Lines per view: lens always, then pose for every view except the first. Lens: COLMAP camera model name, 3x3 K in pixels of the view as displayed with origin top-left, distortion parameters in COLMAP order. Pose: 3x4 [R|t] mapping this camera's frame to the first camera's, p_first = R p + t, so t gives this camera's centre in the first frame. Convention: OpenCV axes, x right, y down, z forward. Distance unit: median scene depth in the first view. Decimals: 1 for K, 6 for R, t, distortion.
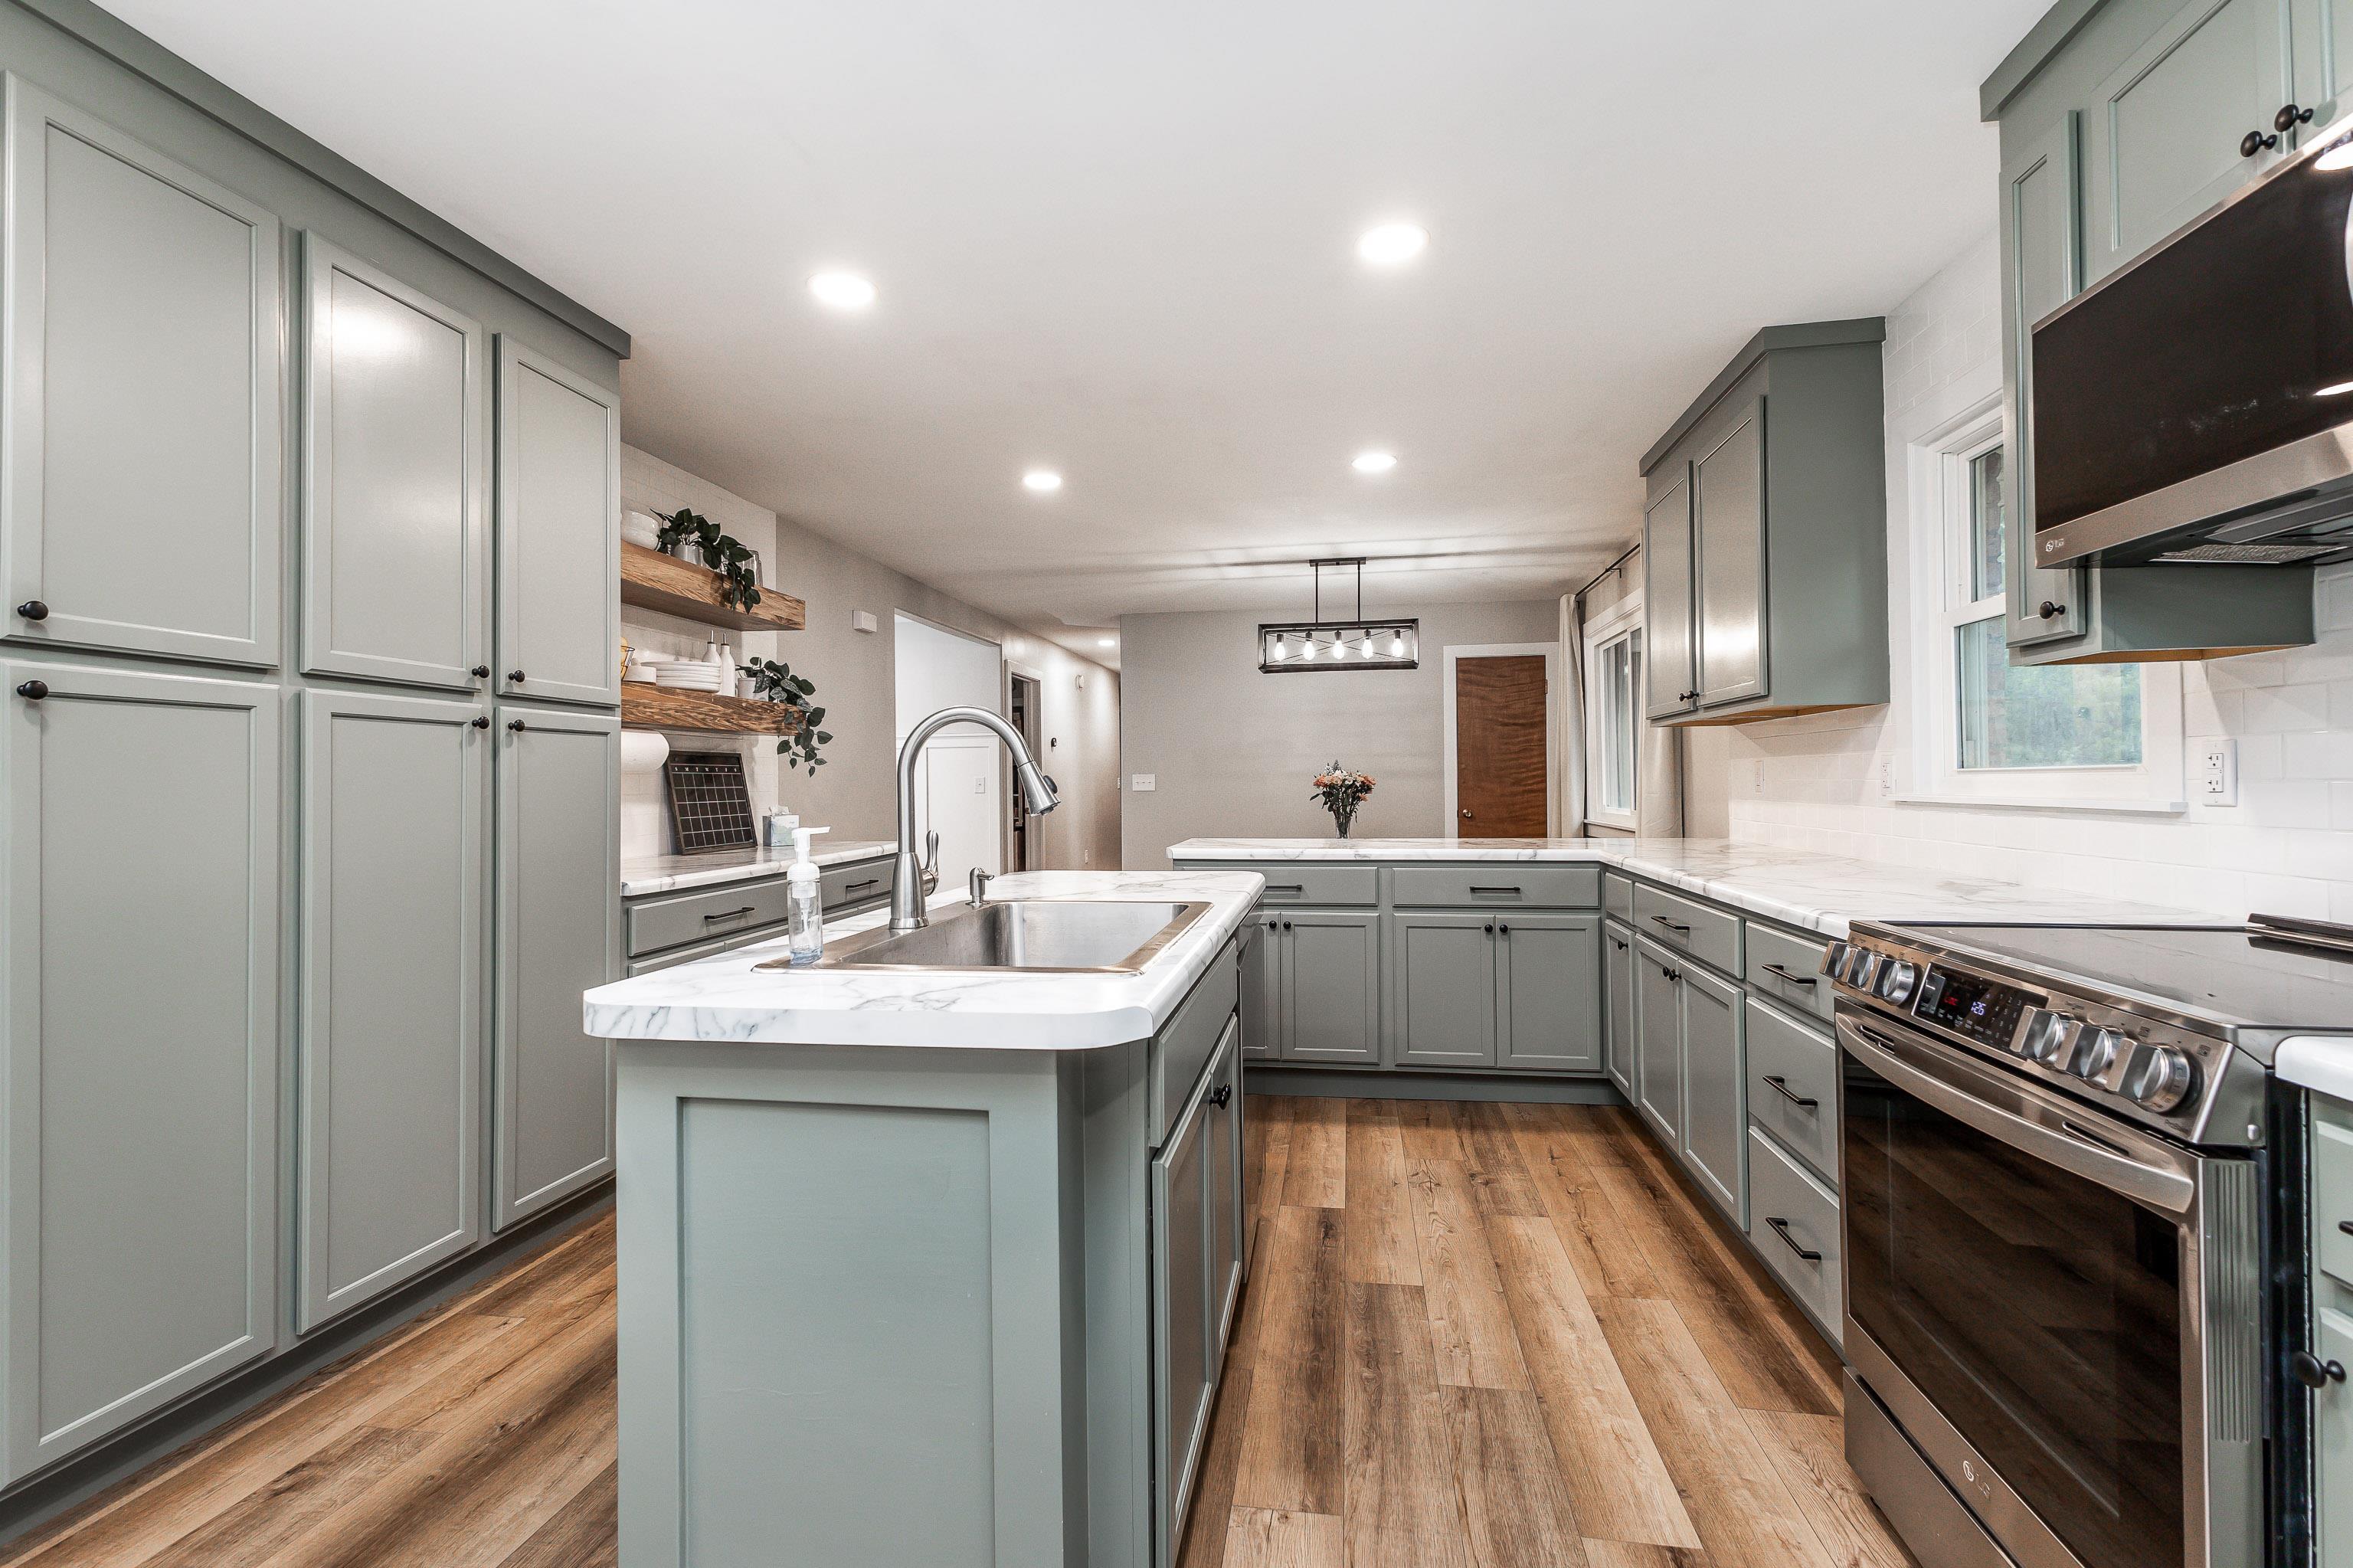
lens RADIAL K [[1040.4, 0, 1189.3], [0, 1040.4, 774.1], [0, 0, 1]] dist [0.014638, -0.005260]
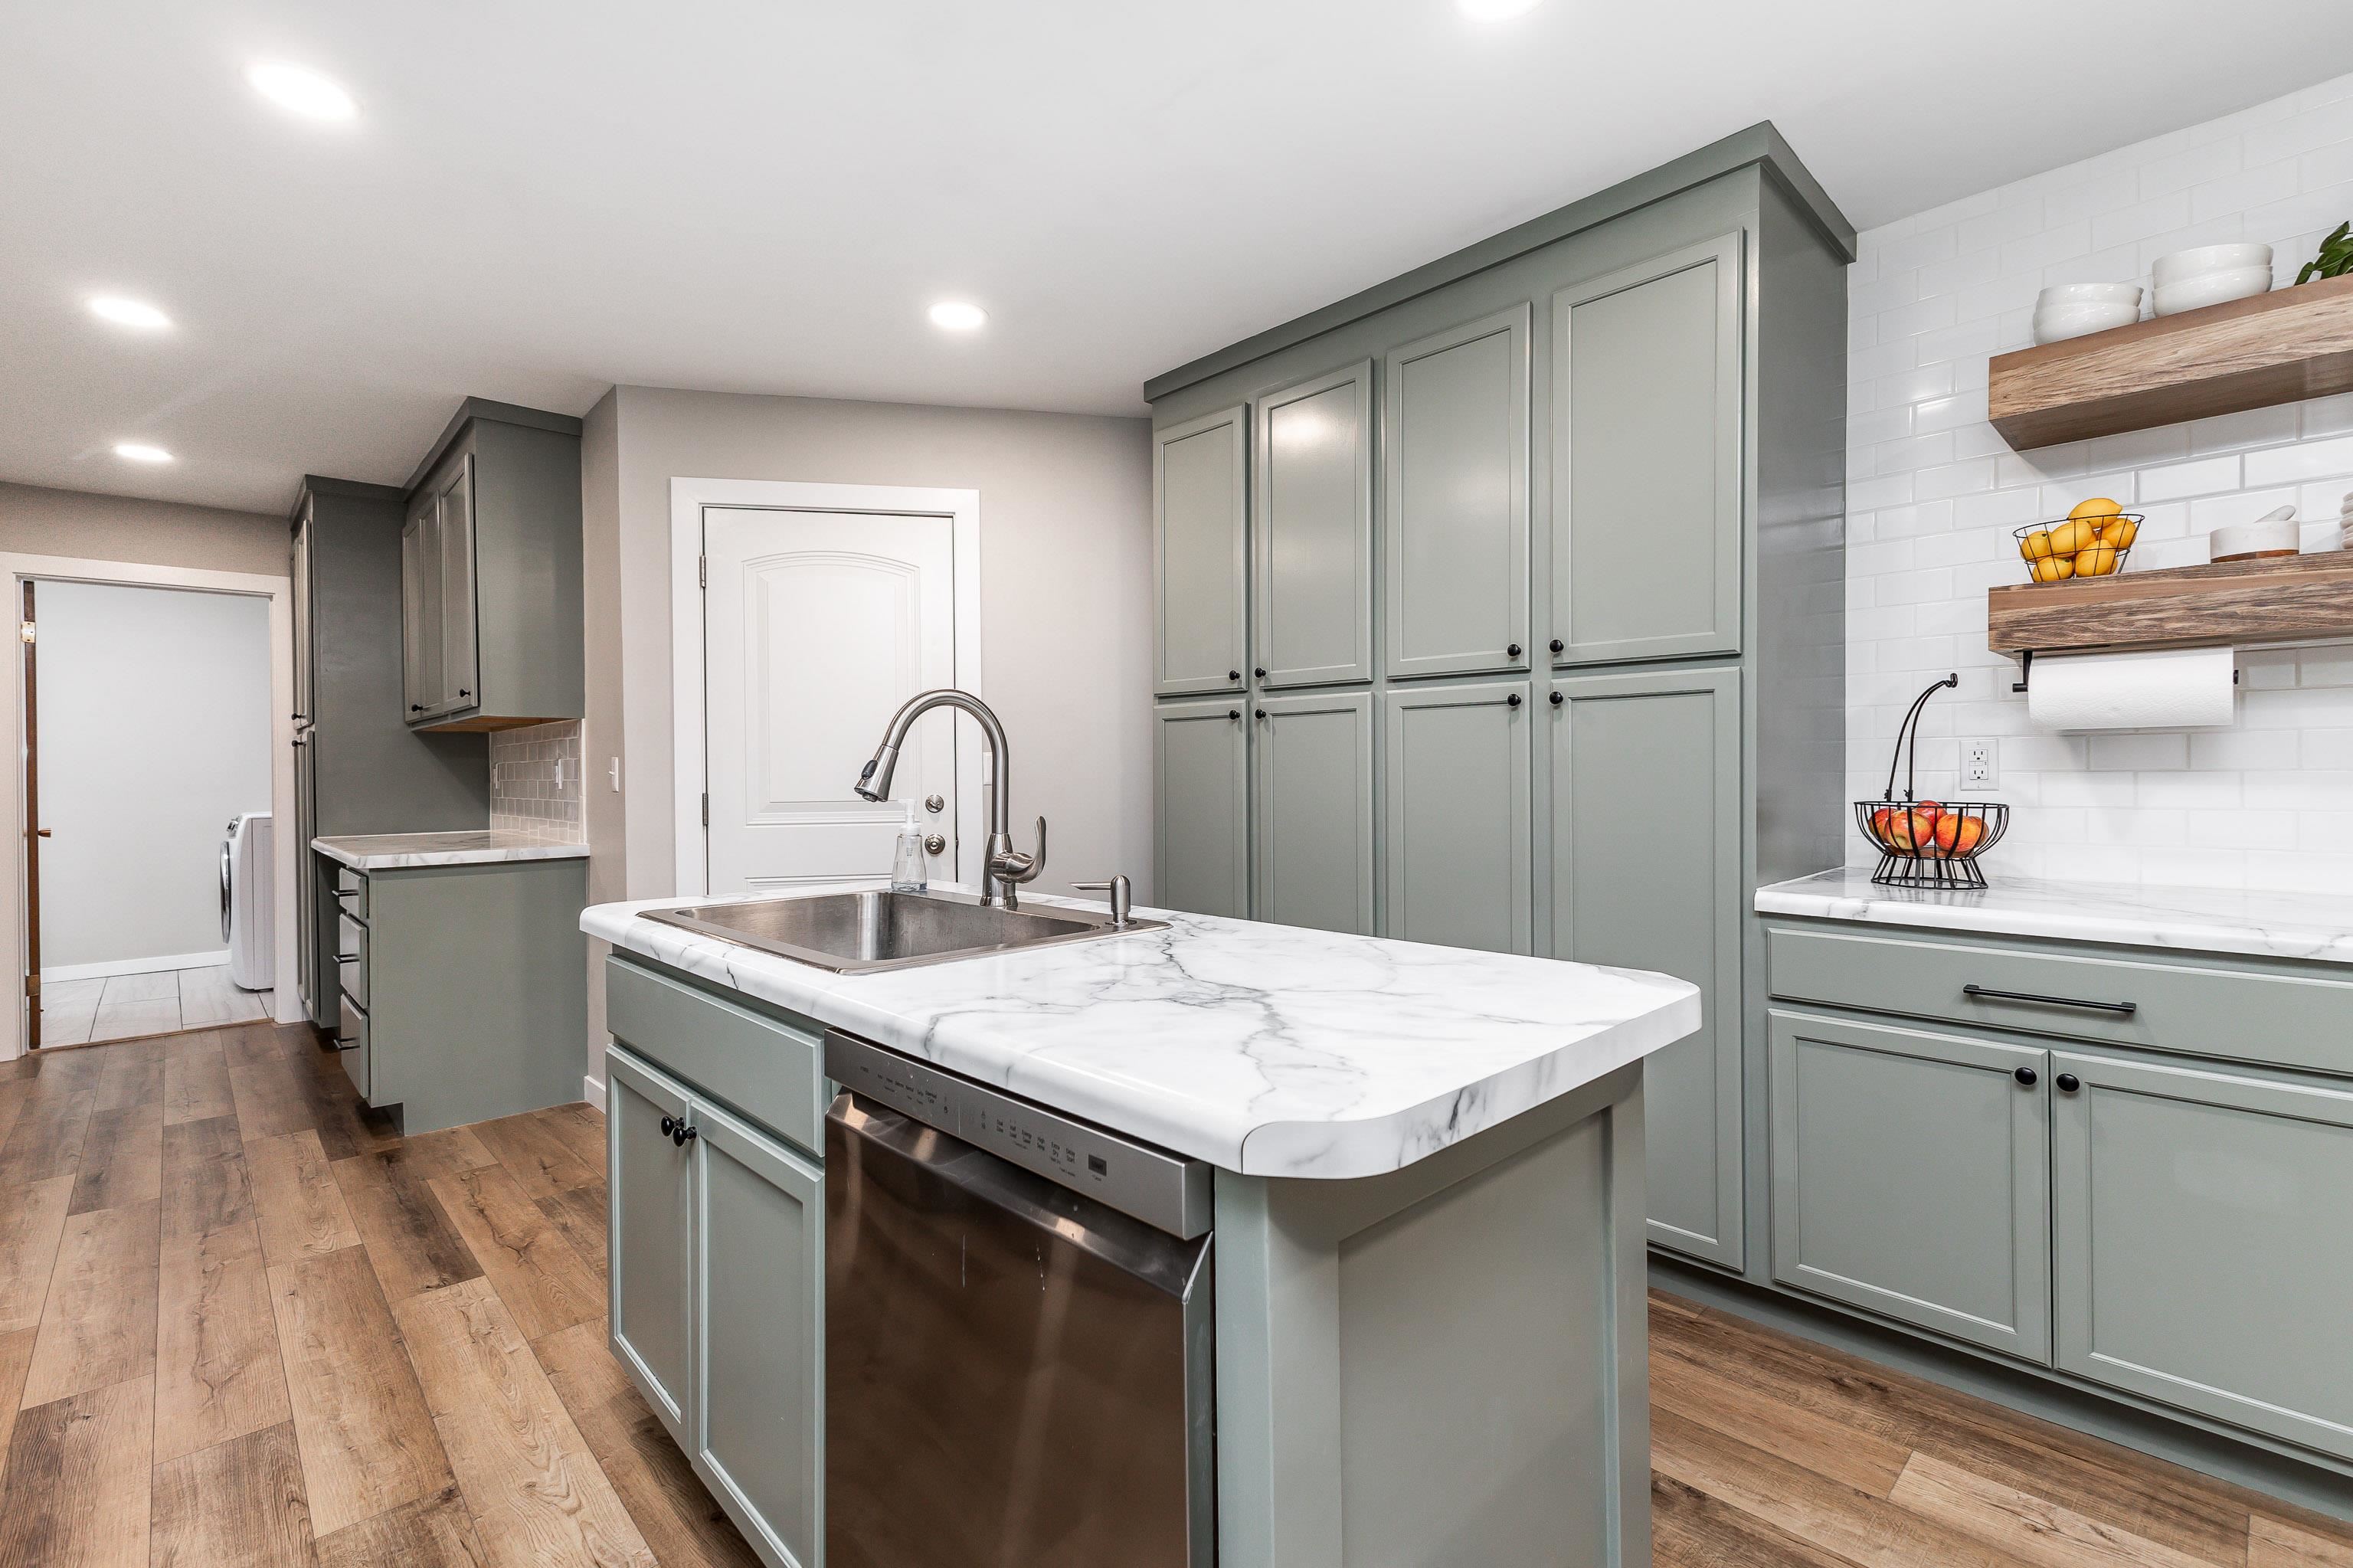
lens RADIAL K [[1040.4, 0, 1181.4], [0, 1040.4, 777.1], [0, 0, 1]] dist [0.014638, -0.005260]
pose [[-0.609884, 0.019311, -0.792255, 0.137365], [0.020197, 0.999757, 0.008821, 0.004760], [0.792233, -0.010621, -0.610126, 0.558346]]
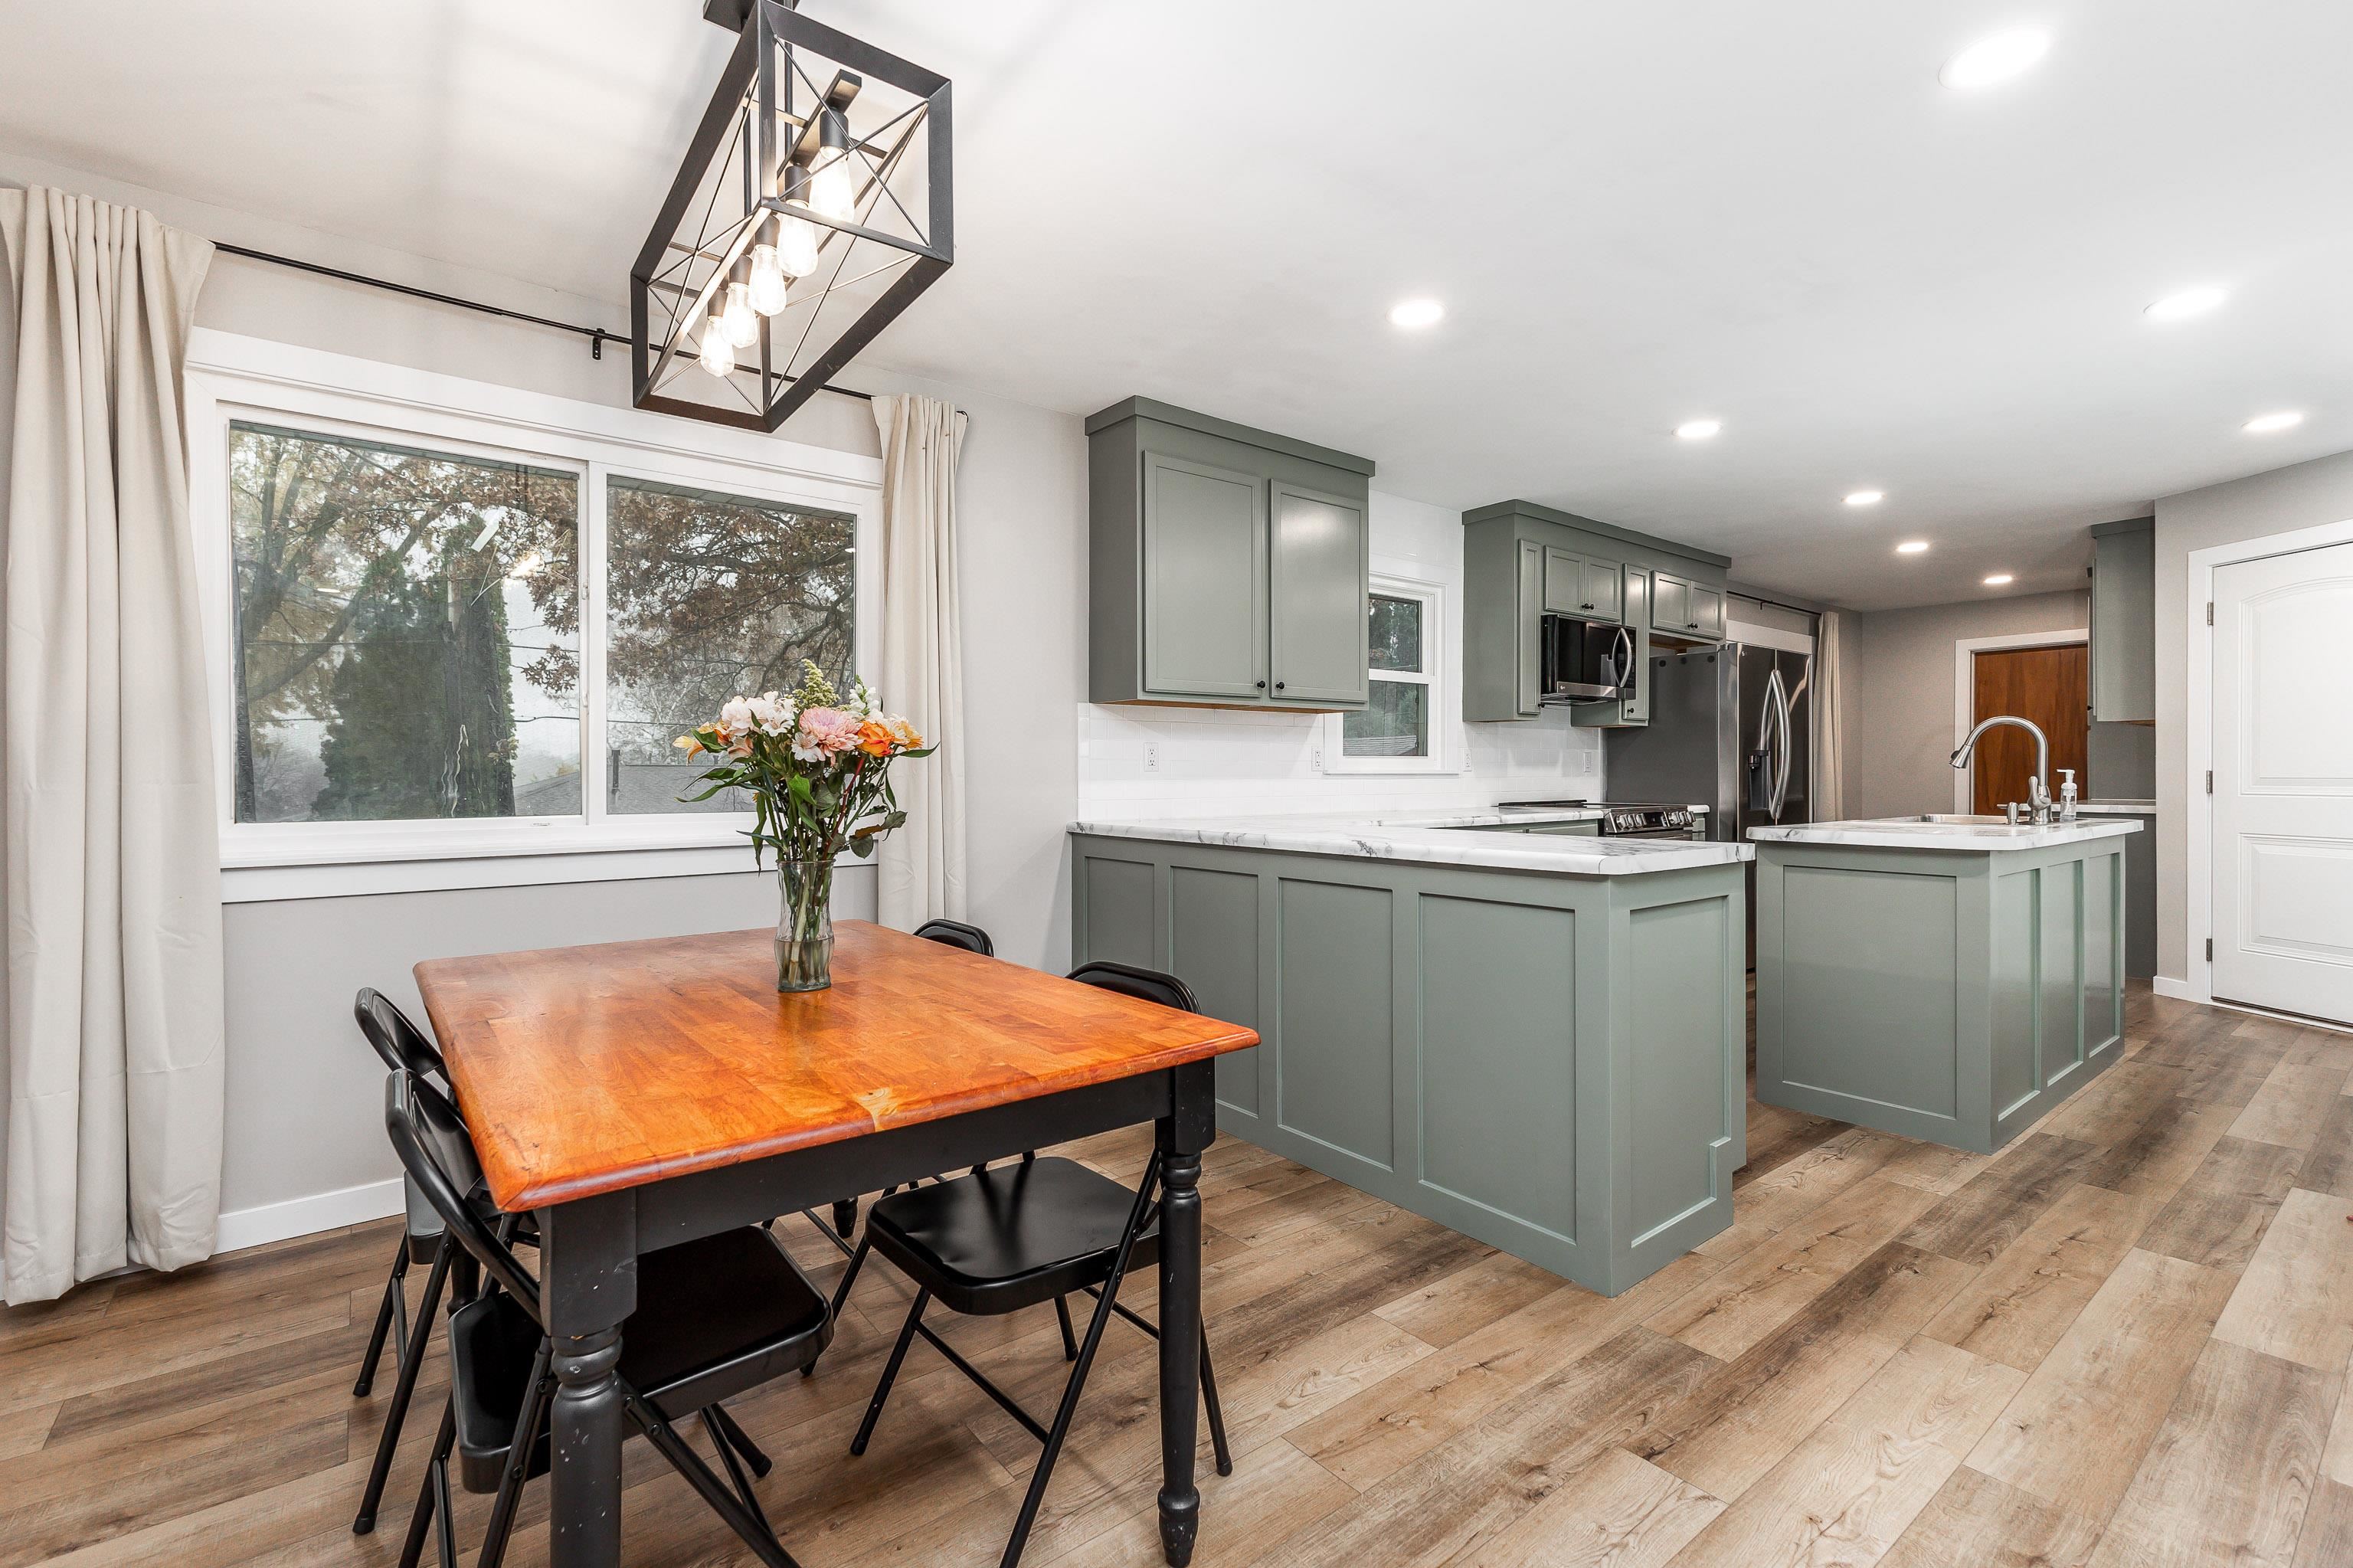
lens RADIAL K [[1040.4, 0, 1189.6], [0, 1040.4, 777.0], [0, 0, 1]] dist [0.014638, -0.005260]
pose [[-0.732808, 0.009510, 0.680369, -0.140124], [0.005226, 0.999952, -0.008347, 0.021082], [-0.680416, -0.002561, -0.732822, 1.154004]]
